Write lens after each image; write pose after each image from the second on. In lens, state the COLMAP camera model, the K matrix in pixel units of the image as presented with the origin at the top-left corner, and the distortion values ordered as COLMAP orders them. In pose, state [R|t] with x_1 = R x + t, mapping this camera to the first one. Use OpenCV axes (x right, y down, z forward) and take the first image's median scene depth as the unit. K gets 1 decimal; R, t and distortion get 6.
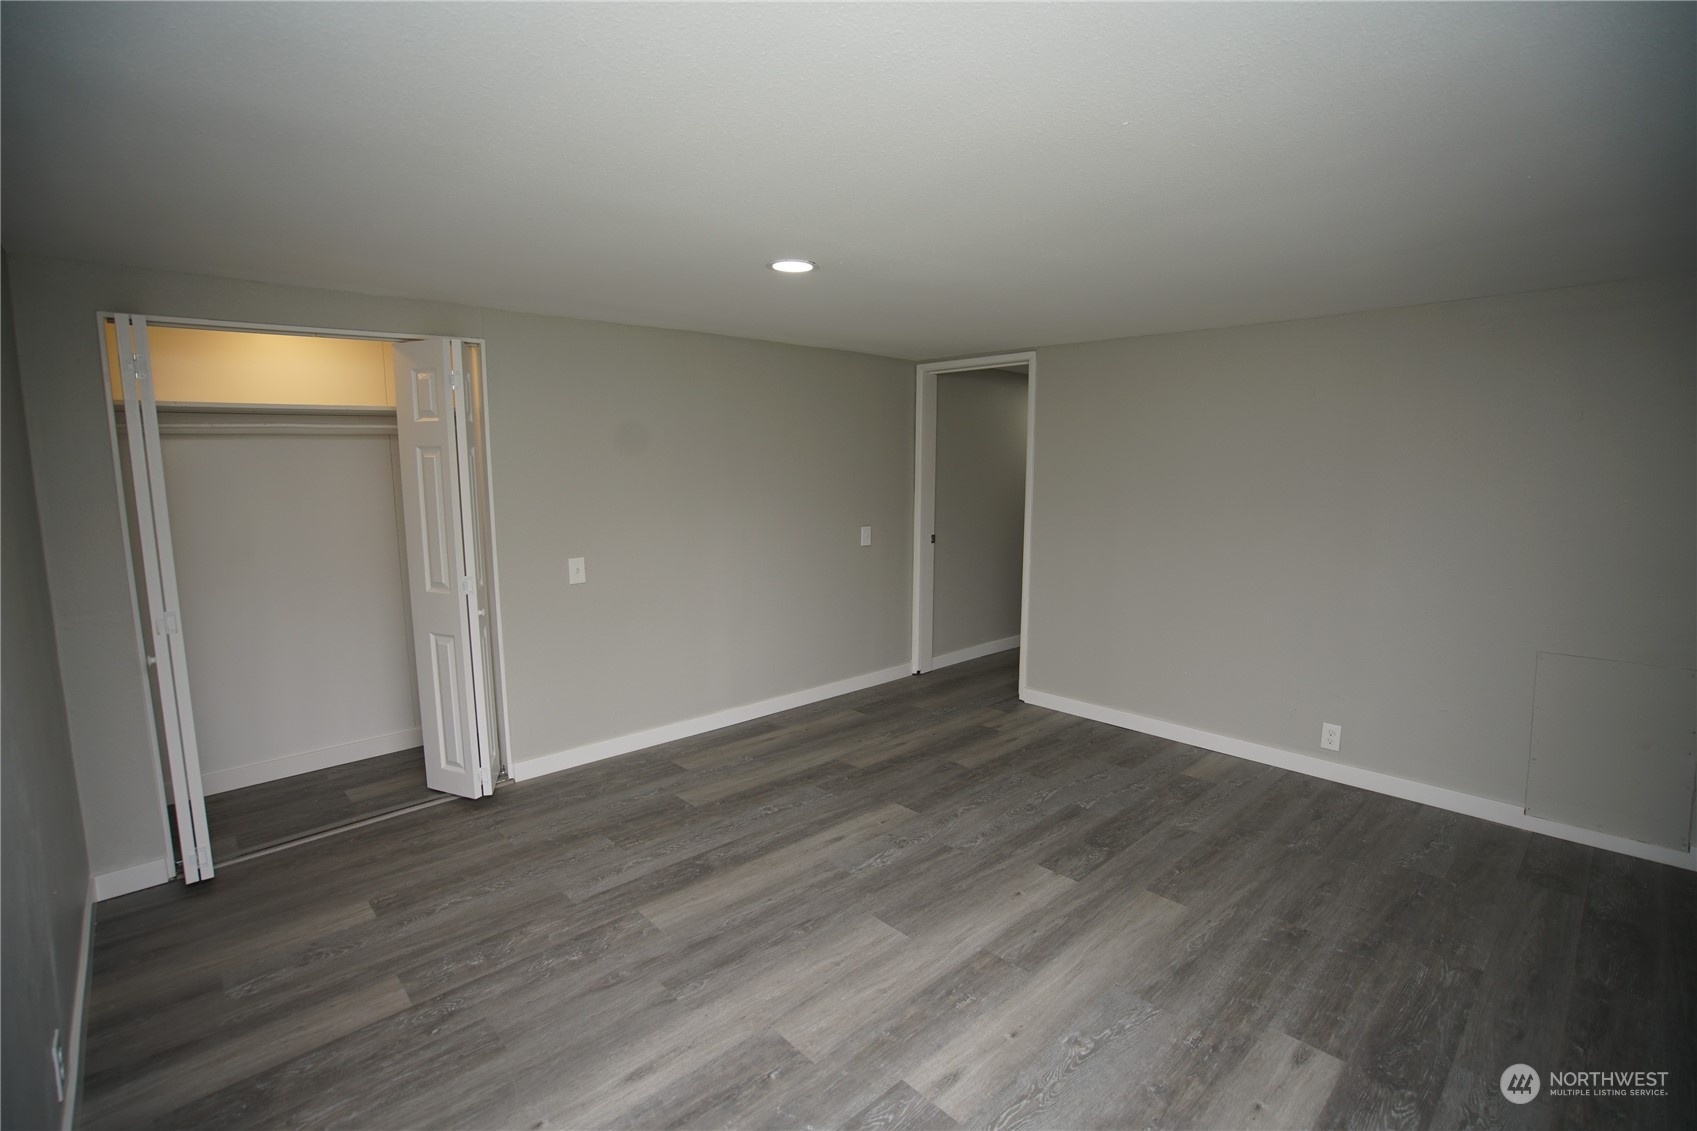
lens RADIAL K [[777.2, 0, 846.1], [0, 777.2, 571.3], [0, 0, 1]] dist [-0.066971, 0.030051]
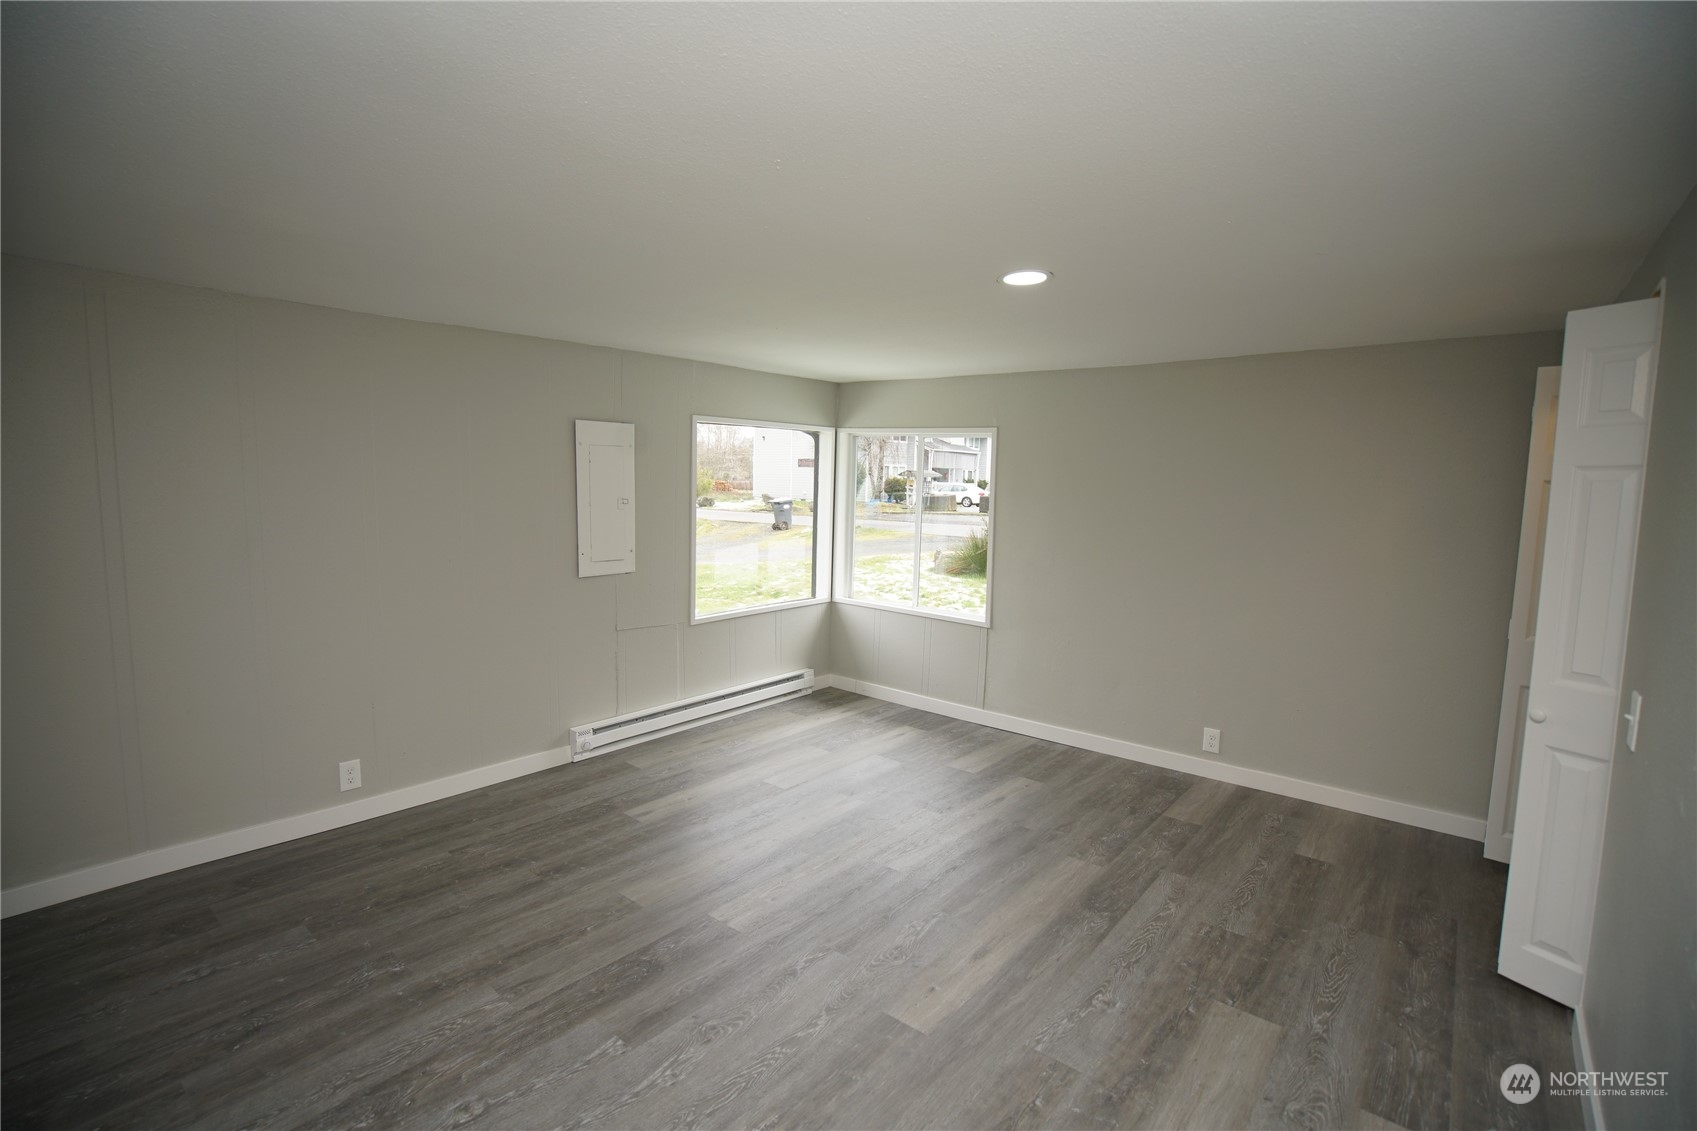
lens RADIAL K [[777.2, 0, 846.1], [0, 777.2, 571.3], [0, 0, 1]] dist [-0.066971, 0.030051]
pose [[-0.991378, -0.000762, -0.131031, 0.247431], [-0.032295, 0.970557, 0.238698, -0.239779], [0.126991, 0.240871, -0.962213, 1.782229]]
